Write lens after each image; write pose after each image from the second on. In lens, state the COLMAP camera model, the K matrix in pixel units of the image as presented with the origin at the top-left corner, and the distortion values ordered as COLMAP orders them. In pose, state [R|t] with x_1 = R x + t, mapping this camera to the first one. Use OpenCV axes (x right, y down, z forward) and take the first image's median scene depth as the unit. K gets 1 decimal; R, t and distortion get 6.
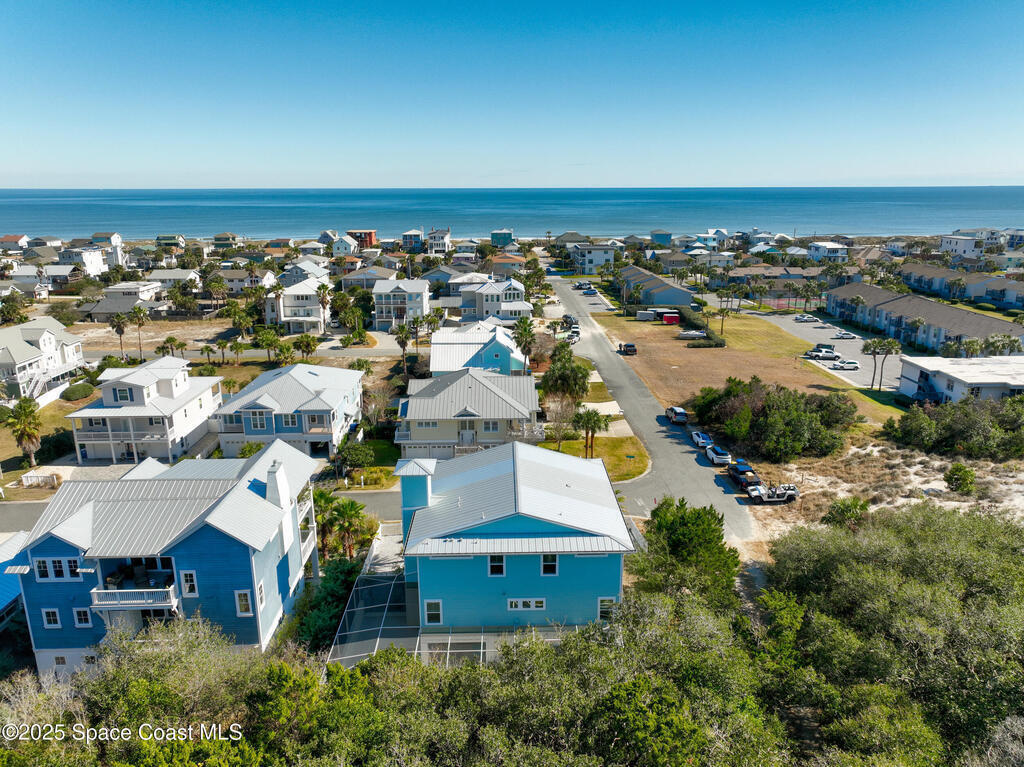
lens RADIAL K [[720.1, 0, 516.9], [0, 720.1, 382.8], [0, 0, 1]] dist [-0.001260, 0.013842]
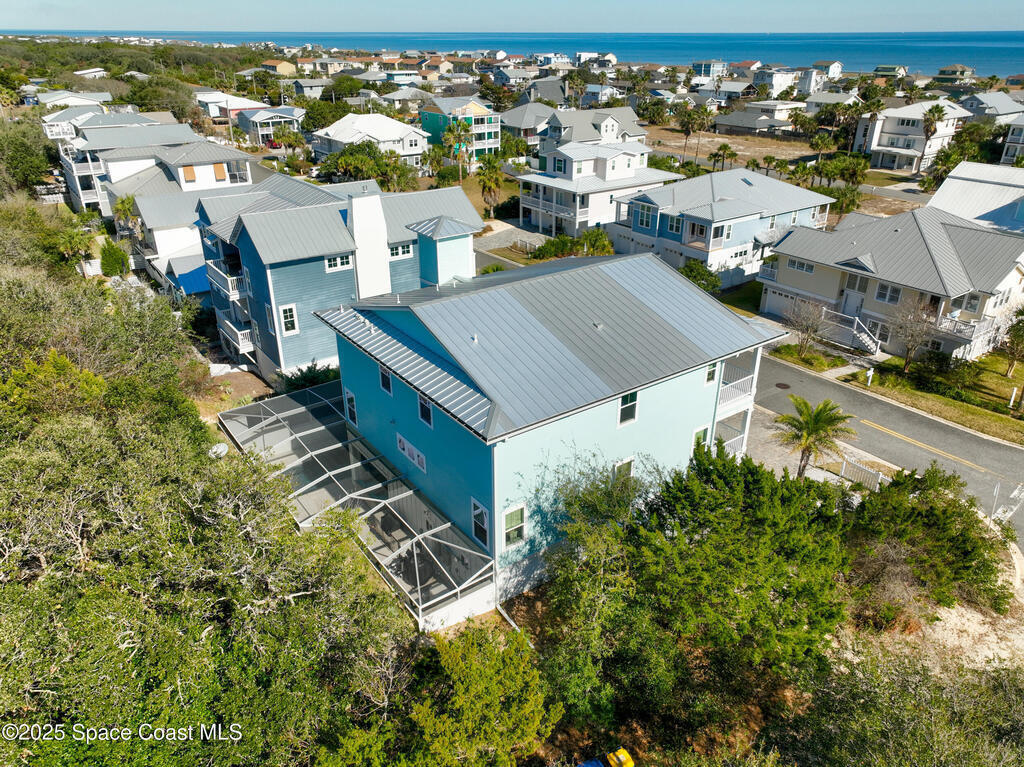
lens RADIAL K [[720.1, 0, 516.9], [0, 720.1, 382.8], [0, 0, 1]] dist [-0.001260, 0.013842]
pose [[0.565051, 0.363762, -0.740537, 0.269546], [-0.219885, 0.931491, 0.289783, 0.020921], [0.795216, -0.000909, 0.606326, 0.344763]]
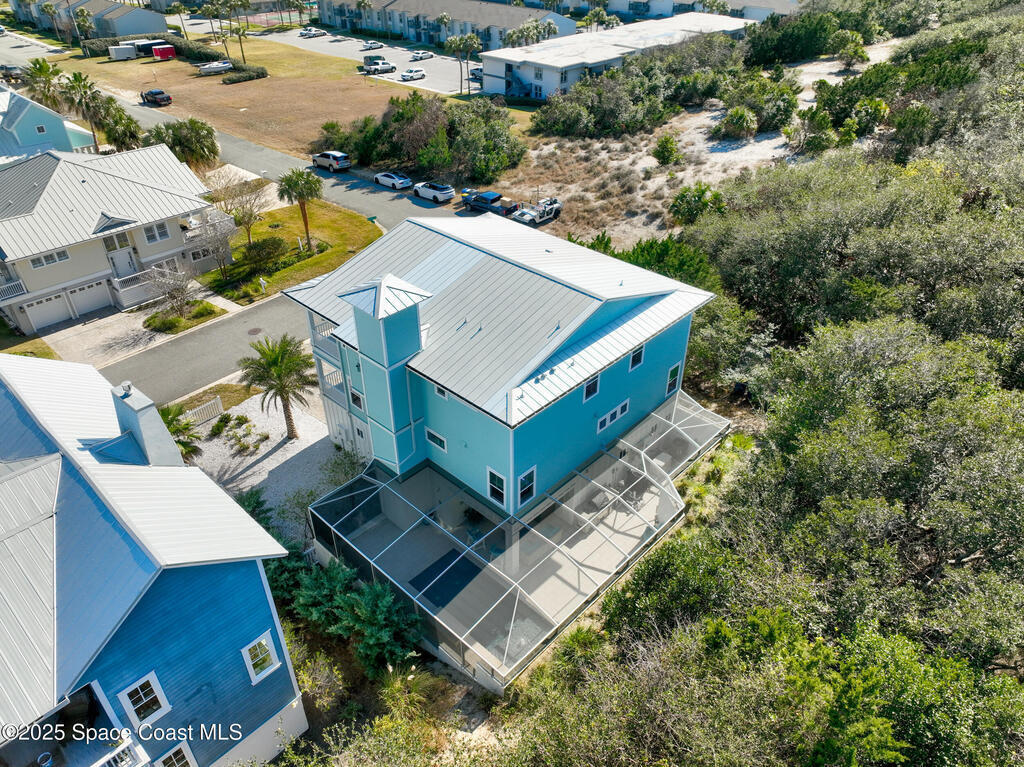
lens RADIAL K [[720.1, 0, 516.9], [0, 720.1, 382.8], [0, 0, 1]] dist [-0.001260, 0.013842]
pose [[0.698299, -0.402058, 0.592223, -0.241705], [0.182308, 0.899963, 0.396019, -0.015561], [-0.692202, -0.168573, 0.701741, 0.285404]]
